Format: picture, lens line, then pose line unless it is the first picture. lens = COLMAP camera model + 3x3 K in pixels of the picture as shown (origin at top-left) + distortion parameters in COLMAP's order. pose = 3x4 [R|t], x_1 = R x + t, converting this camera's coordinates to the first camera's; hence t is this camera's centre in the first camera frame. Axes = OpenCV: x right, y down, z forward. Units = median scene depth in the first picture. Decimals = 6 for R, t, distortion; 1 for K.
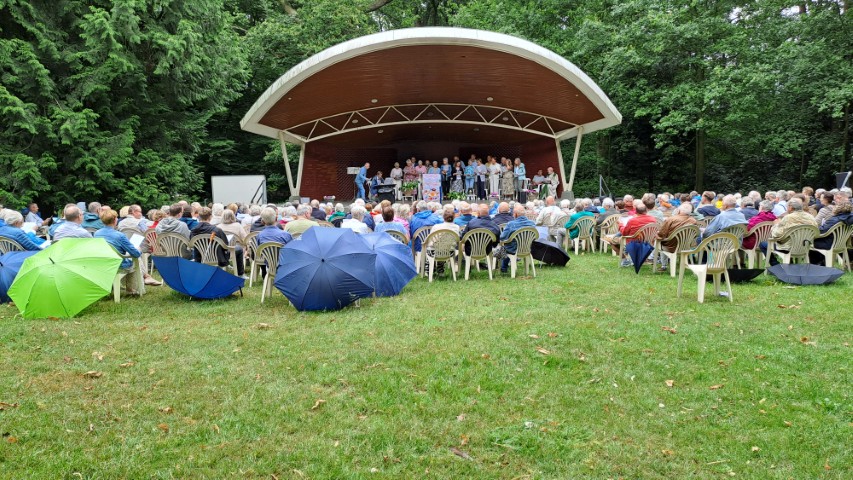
lens RADIAL K [[610.6, 0, 427.9], [0, 610.6, 224.8], [0, 0, 1]] dist [0.085750, -0.105092]
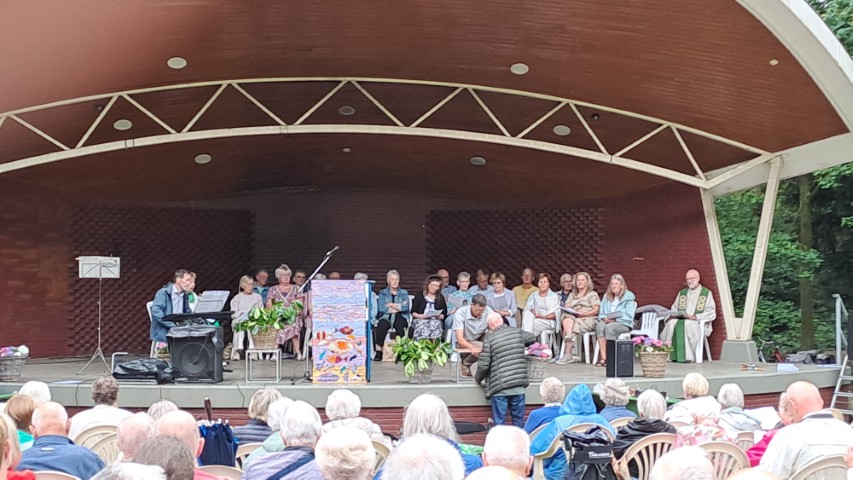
lens RADIAL K [[1240.1, 0, 445.4], [0, 1240.1, 242.9], [0, 0, 1]] dist [0.082157, 0.012045]
pose [[0.998008, 0.021115, 0.059441, 0.020162], [-0.013980, 0.992915, -0.117999, -0.025182], [-0.061511, 0.116933, 0.991233, 0.319209]]
